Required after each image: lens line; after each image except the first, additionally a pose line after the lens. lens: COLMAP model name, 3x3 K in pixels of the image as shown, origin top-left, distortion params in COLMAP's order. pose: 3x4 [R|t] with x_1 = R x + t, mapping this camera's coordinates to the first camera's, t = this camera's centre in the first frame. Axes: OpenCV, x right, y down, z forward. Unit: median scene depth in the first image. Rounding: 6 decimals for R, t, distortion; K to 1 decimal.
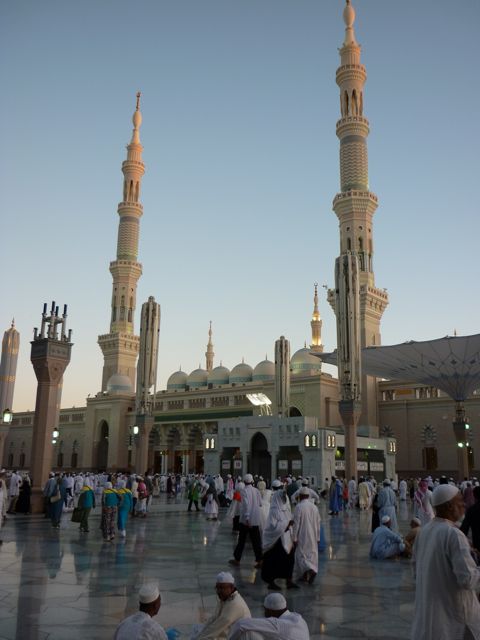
lens RADIAL K [[679.0, 0, 240.0], [0, 679.0, 320.0], [0, 0, 1]] dist [-0.012187, -0.007581]
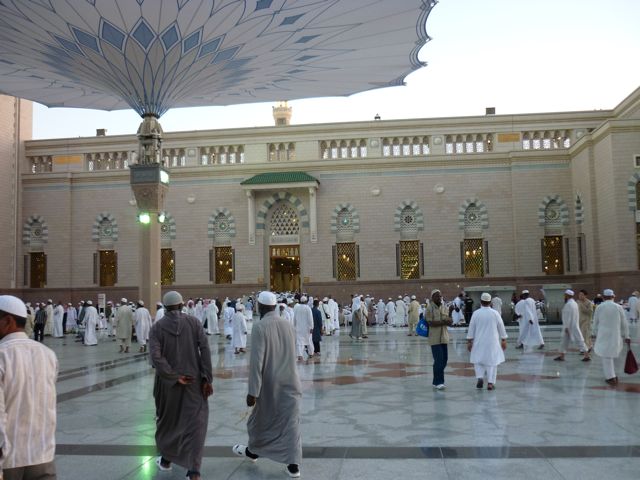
lens RADIAL K [[628.5, 0, 320.0], [0, 628.5, 240.0], [0, 0, 1]] dist [0.000194, -0.001521]
pose [[0.851474, 0.017787, 0.524095, 0.167617], [-0.088975, 0.989834, 0.110960, 0.112407], [-0.516793, -0.141111, 0.844401, 0.482543]]
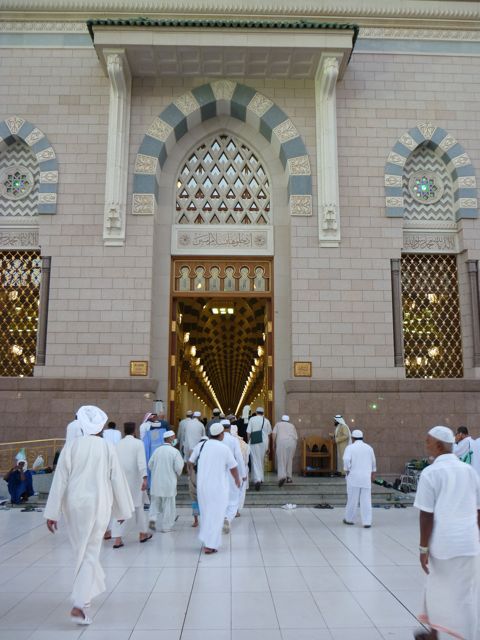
lens RADIAL K [[679.0, 0, 240.0], [0, 679.0, 320.0], [0, 0, 1]] dist [-0.012187, -0.007581]
pose [[0.770837, 0.116808, 0.626232, 0.257630], [-0.139576, 0.990128, -0.012878, 0.162583], [-0.621554, -0.077480, 0.779530, 0.677248]]
